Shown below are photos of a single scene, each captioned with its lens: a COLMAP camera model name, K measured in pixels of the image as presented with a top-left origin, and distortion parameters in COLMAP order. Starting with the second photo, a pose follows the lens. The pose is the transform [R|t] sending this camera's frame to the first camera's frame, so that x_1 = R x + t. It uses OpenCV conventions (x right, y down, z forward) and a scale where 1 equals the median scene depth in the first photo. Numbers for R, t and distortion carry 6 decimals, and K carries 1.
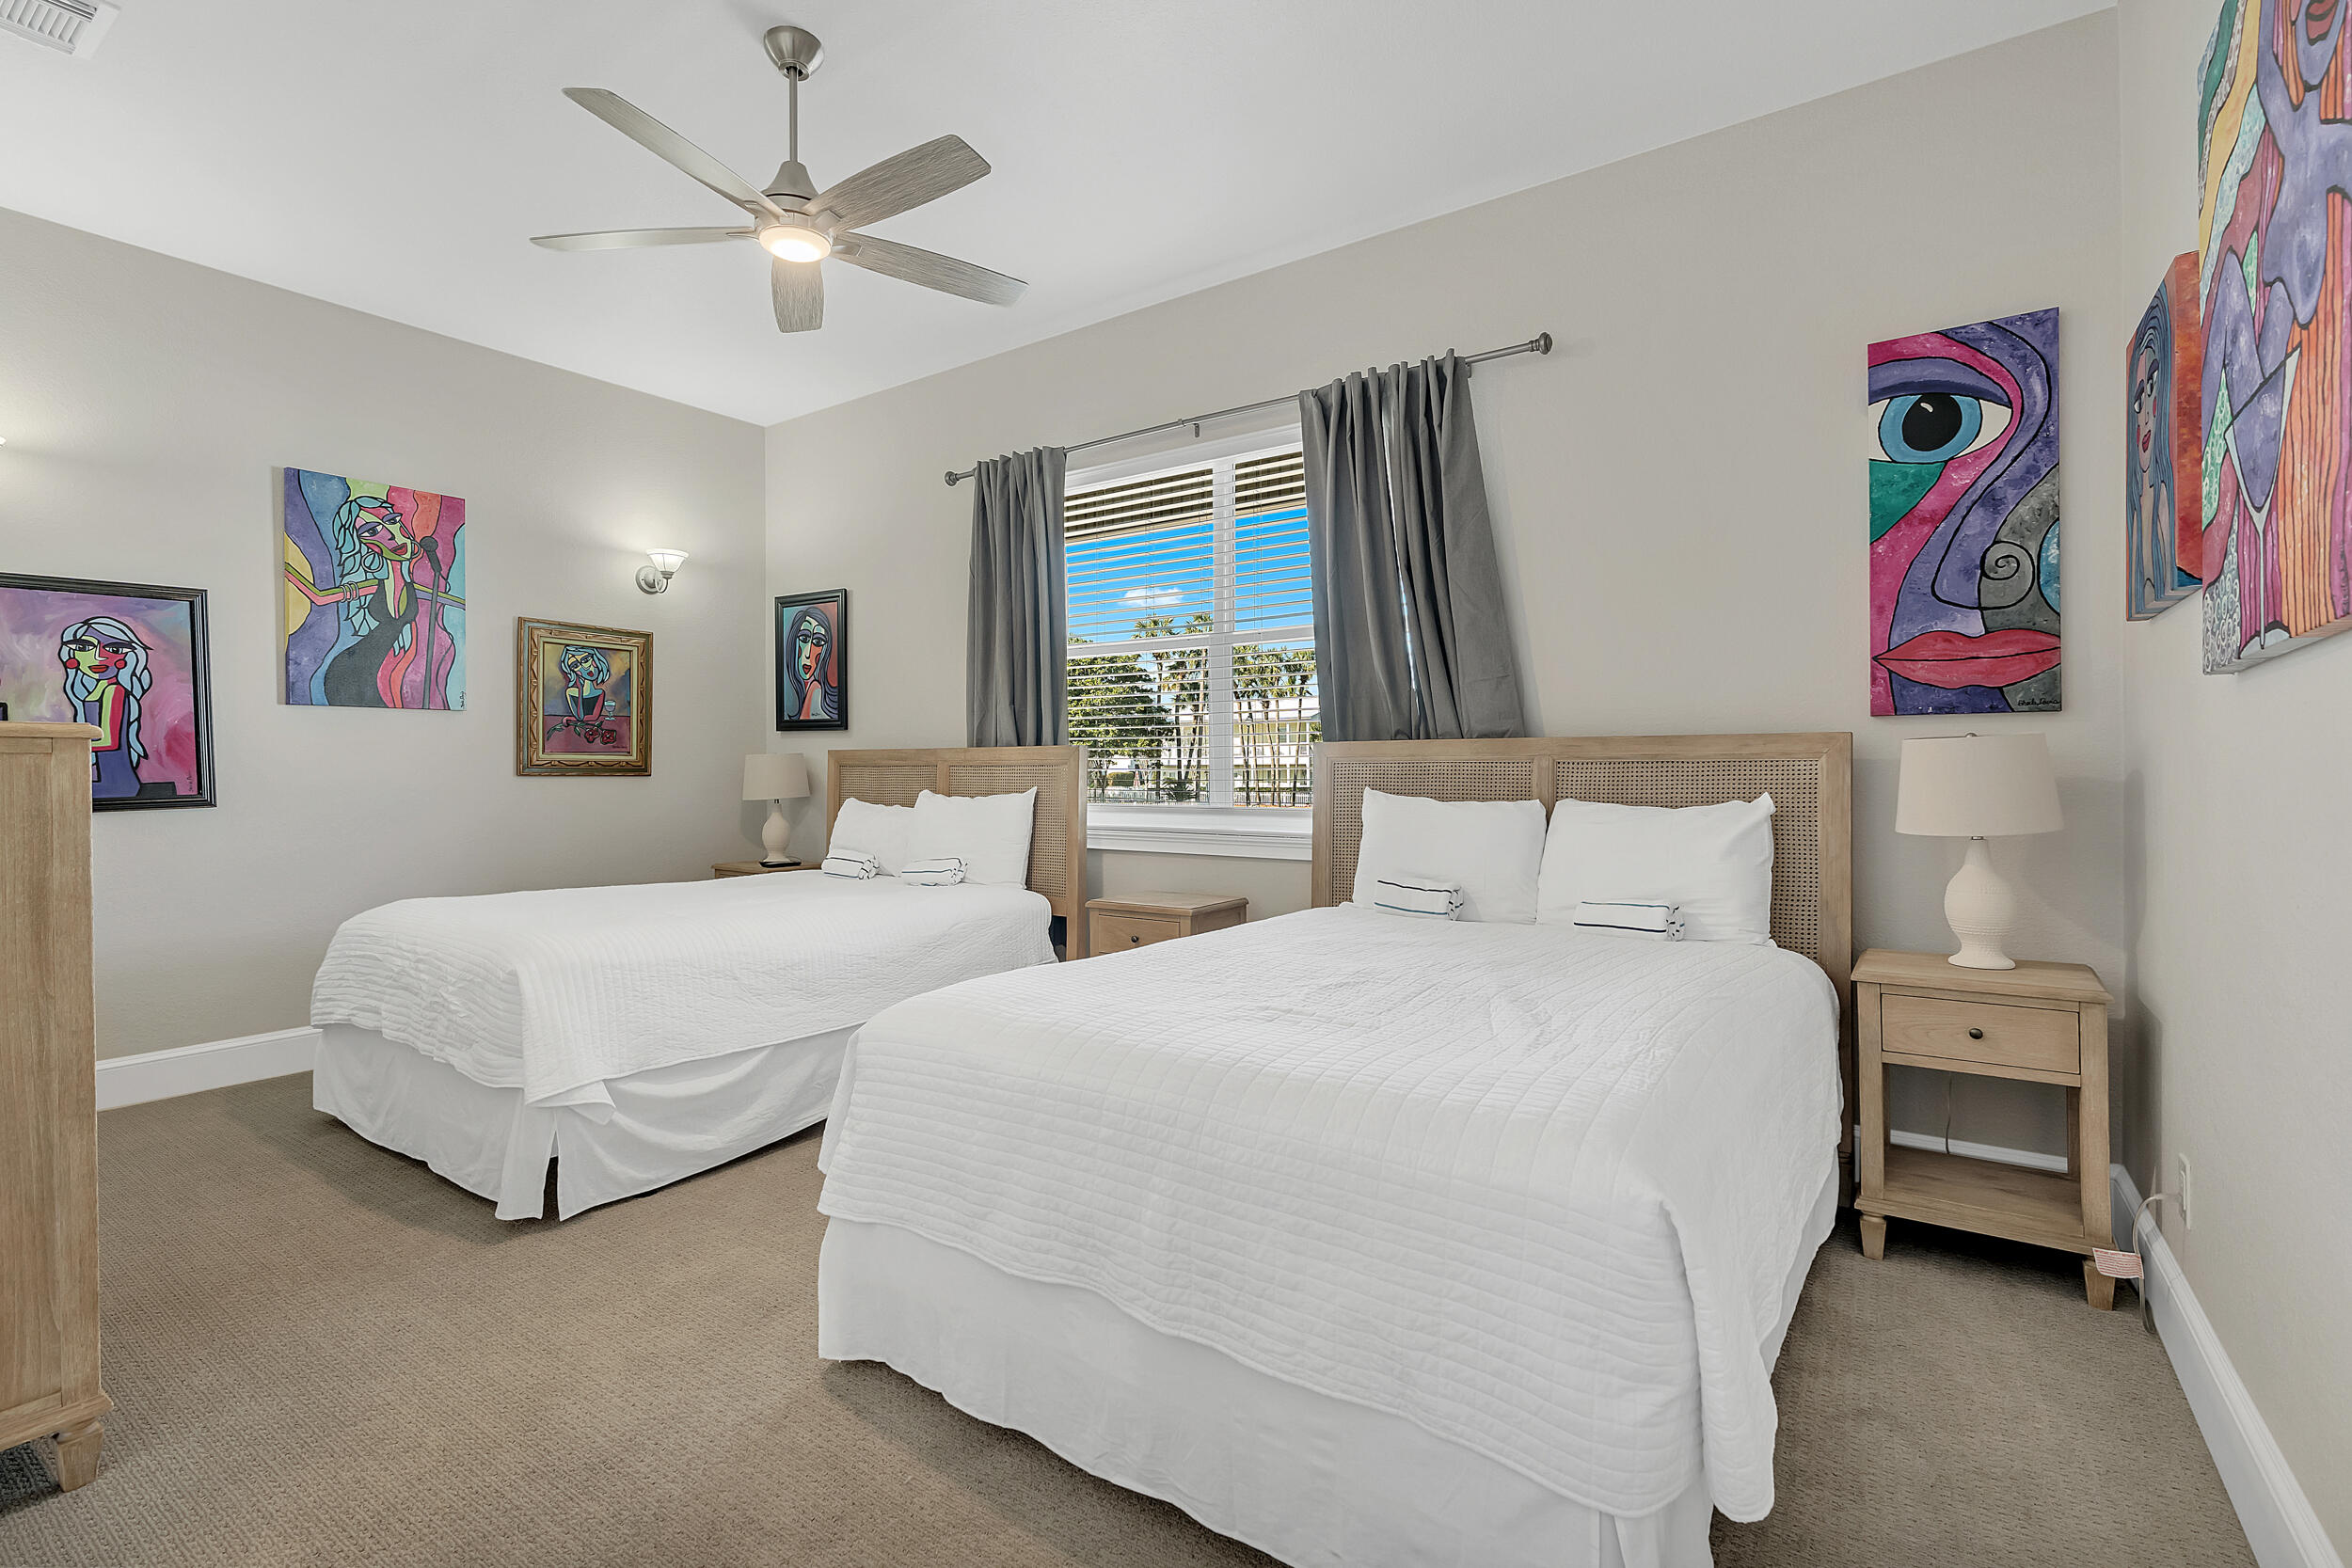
lens RADIAL K [[1072.6, 0, 1174.0], [0, 1072.6, 784.5], [0, 0, 1]] dist [-0.002606, -0.000140]
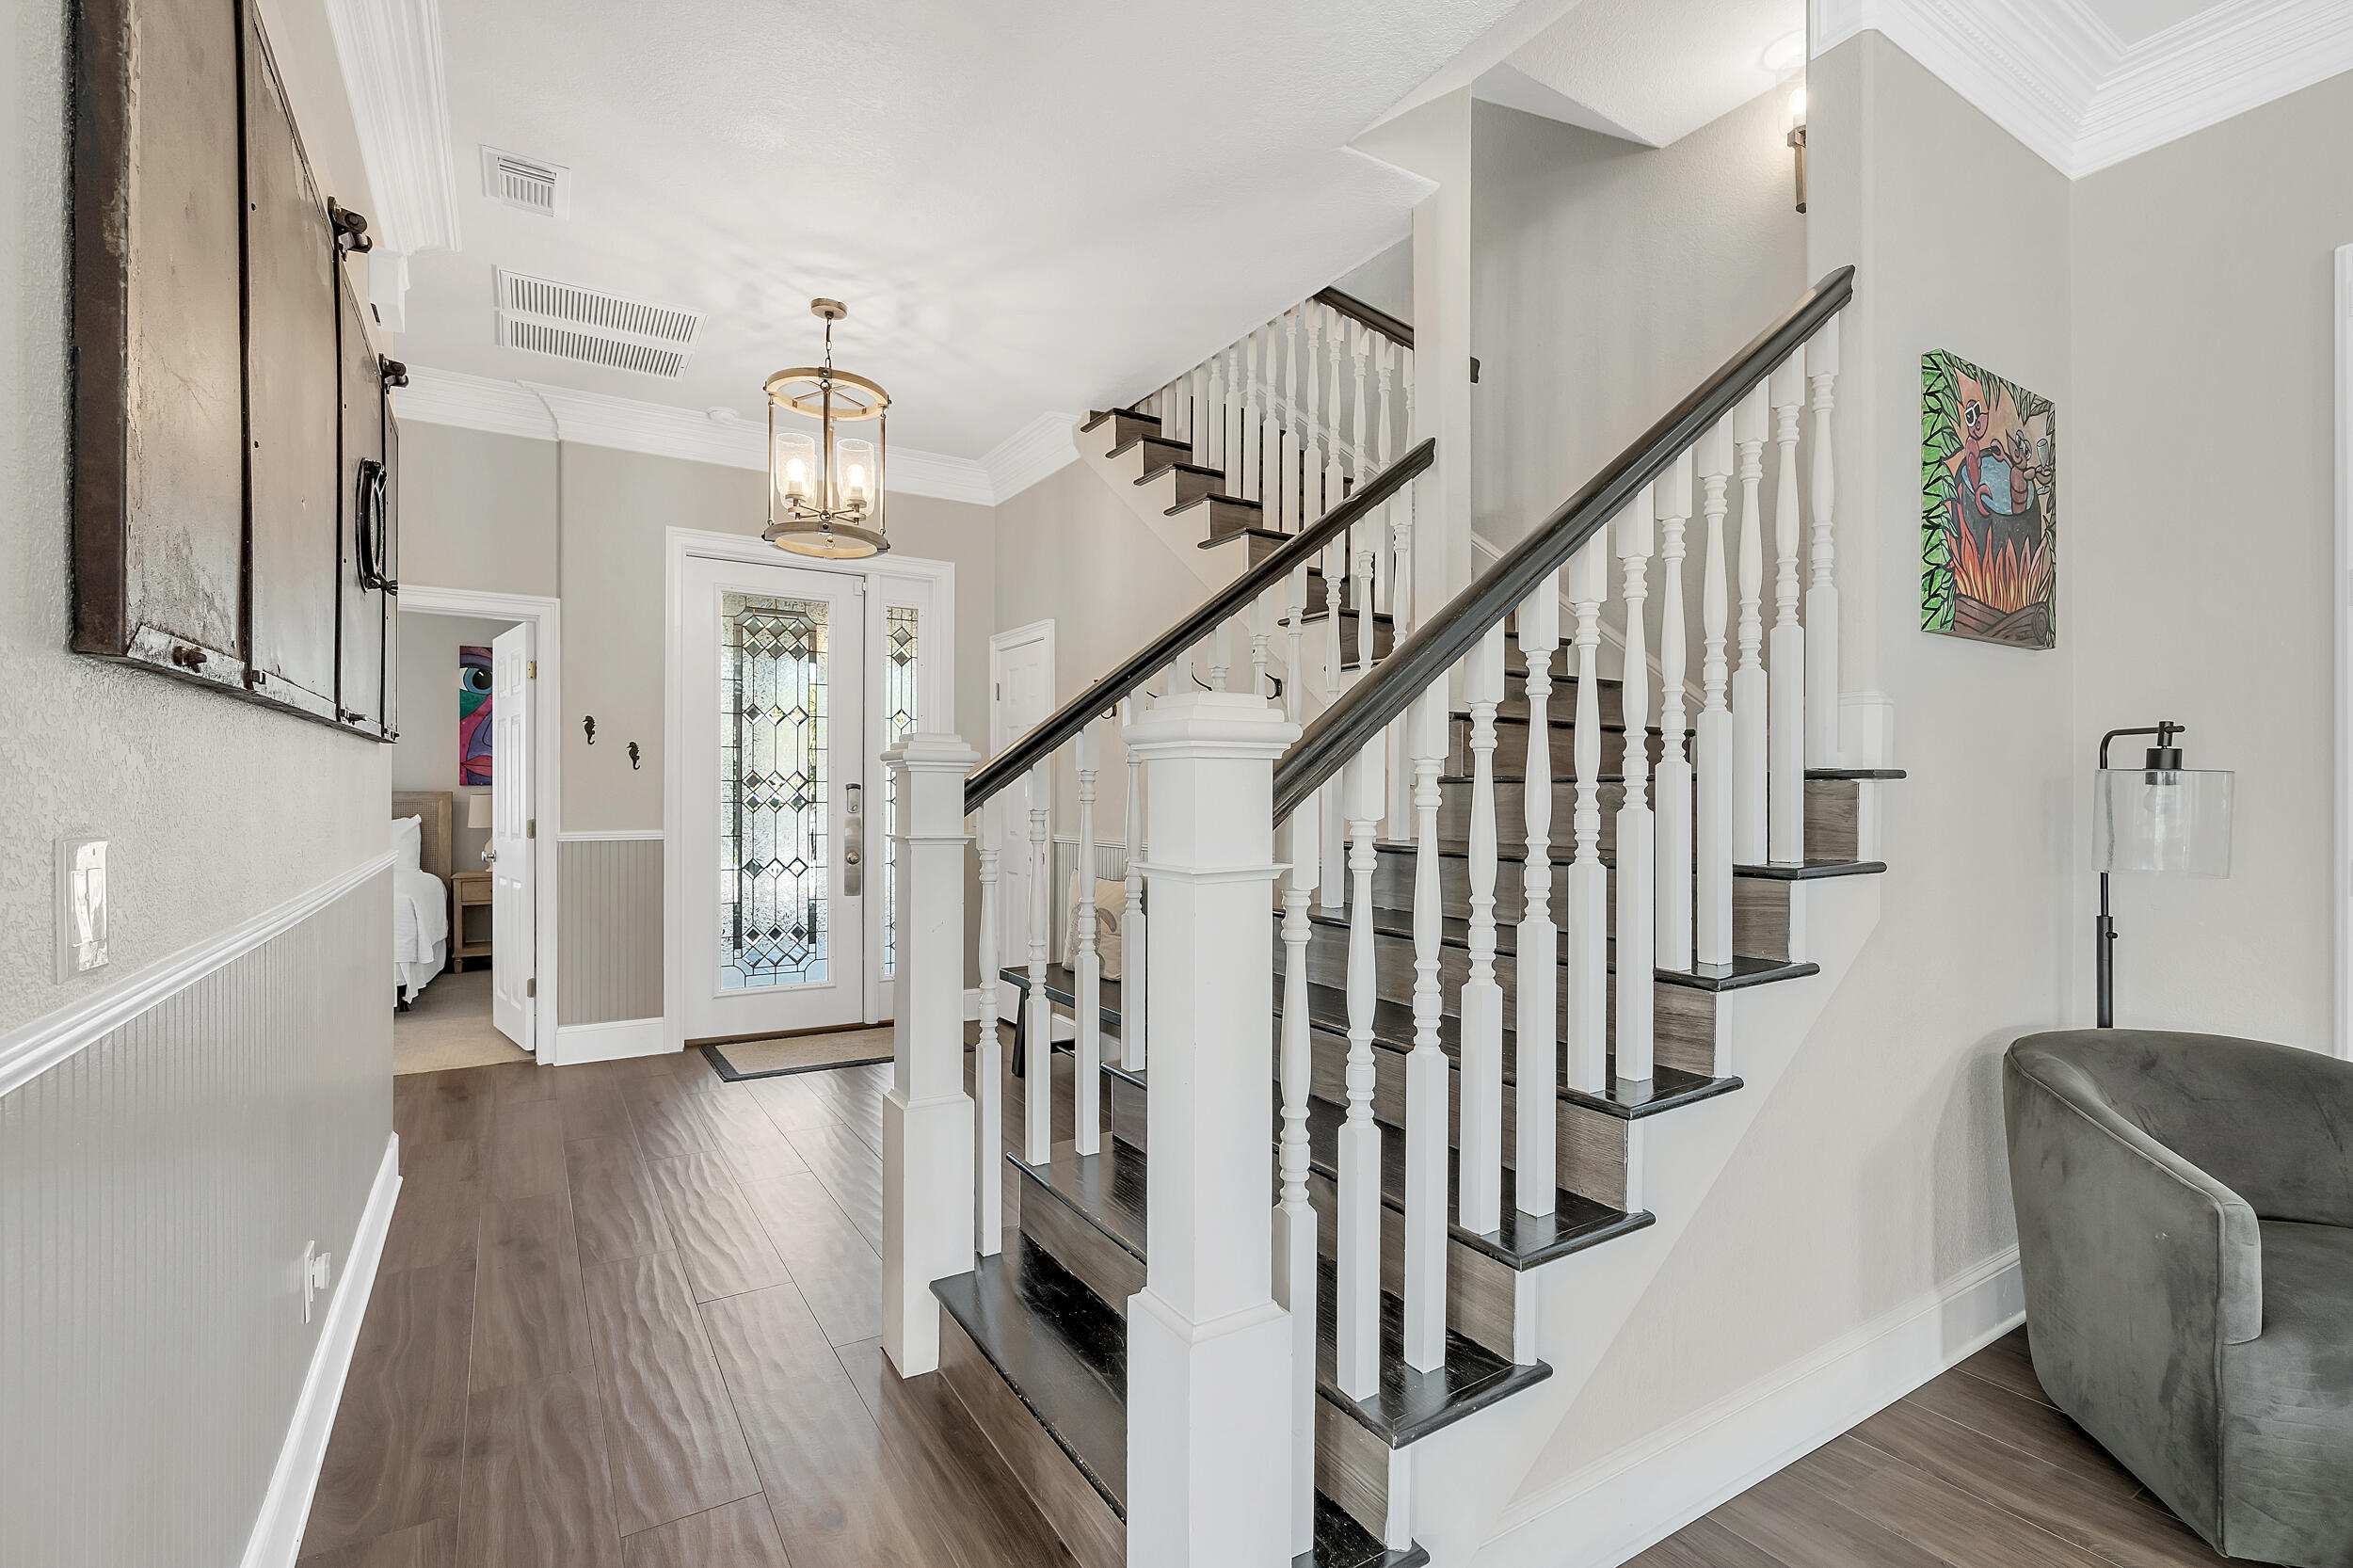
lens RADIAL K [[1073.1, 0, 1175.4], [0, 1073.1, 791.4], [0, 0, 1]] dist [-0.002606, -0.000140]
pose [[0.400257, 0.010525, 0.916343, -1.123864], [-0.002523, 0.999943, -0.010384, -0.026532], [-0.916400, 0.001844, 0.400261, -1.768438]]
